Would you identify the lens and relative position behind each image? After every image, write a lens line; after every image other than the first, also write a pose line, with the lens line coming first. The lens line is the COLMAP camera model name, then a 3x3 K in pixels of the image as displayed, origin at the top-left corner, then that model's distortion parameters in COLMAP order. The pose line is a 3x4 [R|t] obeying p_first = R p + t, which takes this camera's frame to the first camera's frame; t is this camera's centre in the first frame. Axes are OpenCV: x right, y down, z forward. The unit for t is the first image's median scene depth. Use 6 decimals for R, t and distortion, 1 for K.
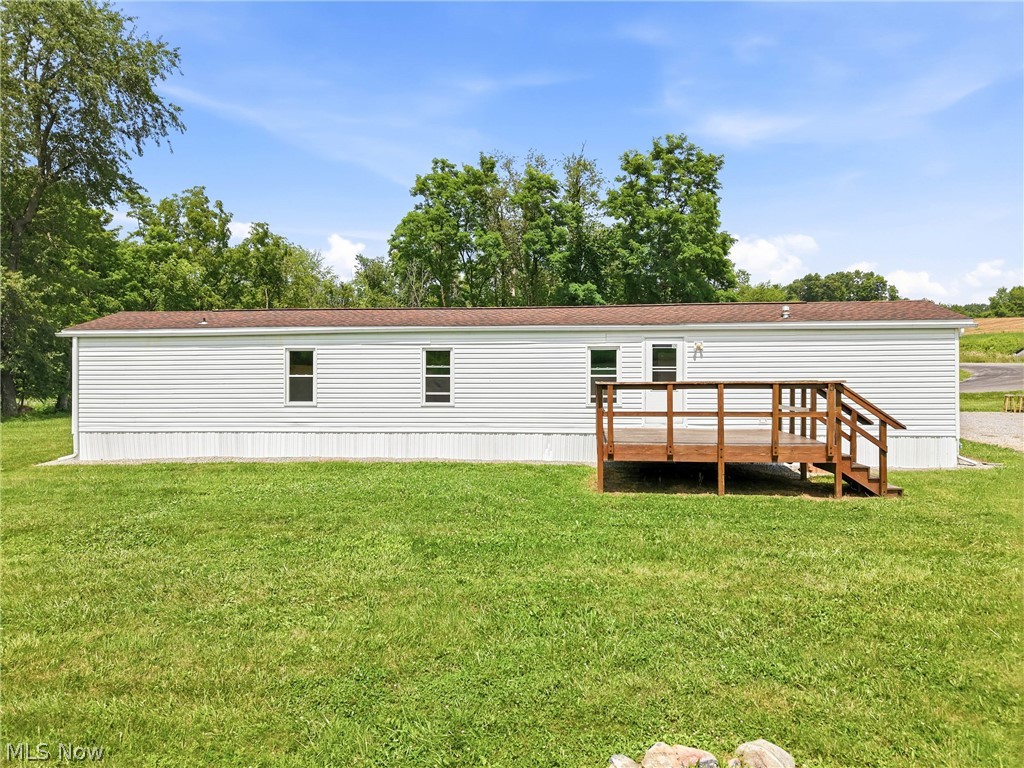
lens RADIAL K [[684.2, 0, 516.8], [0, 684.2, 383.0], [0, 0, 1]] dist [0.047941, -0.042091]
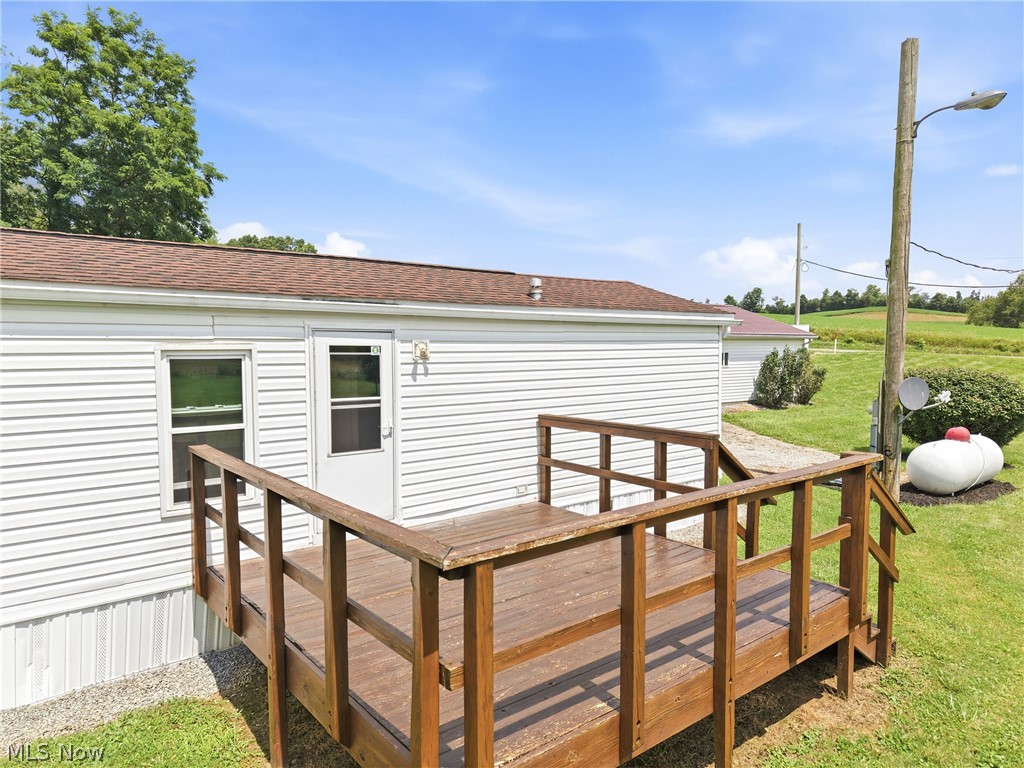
lens RADIAL K [[684.2, 0, 505.2], [0, 684.2, 391.8], [0, 0, 1]] dist [0.047941, -0.042091]
pose [[0.714427, -0.046406, 0.698169, -0.019596], [-0.000451, 0.997768, 0.066781, -0.053209], [-0.699710, -0.048025, 0.712811, 0.589301]]
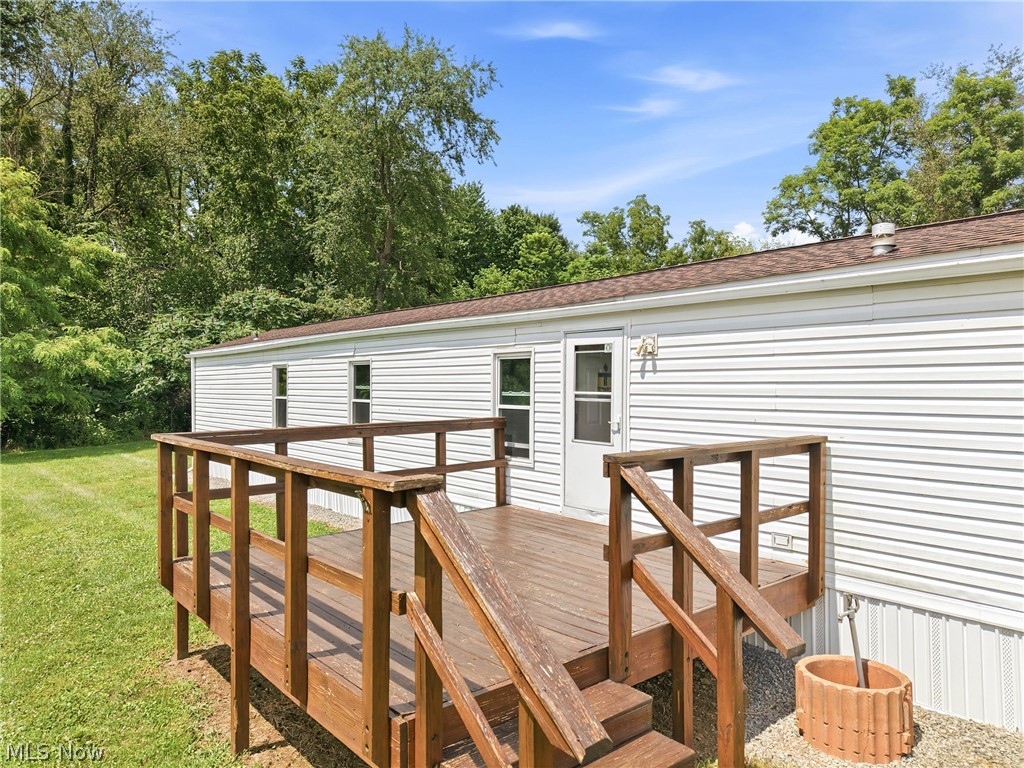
lens RADIAL K [[684.2, 0, 515.0], [0, 684.2, 389.6], [0, 0, 1]] dist [0.047941, -0.042091]
pose [[0.726918, 0.006601, -0.686693, 0.473455], [-0.000205, 0.999956, 0.009395, -0.027824], [0.686724, -0.006689, 0.726887, 0.584315]]
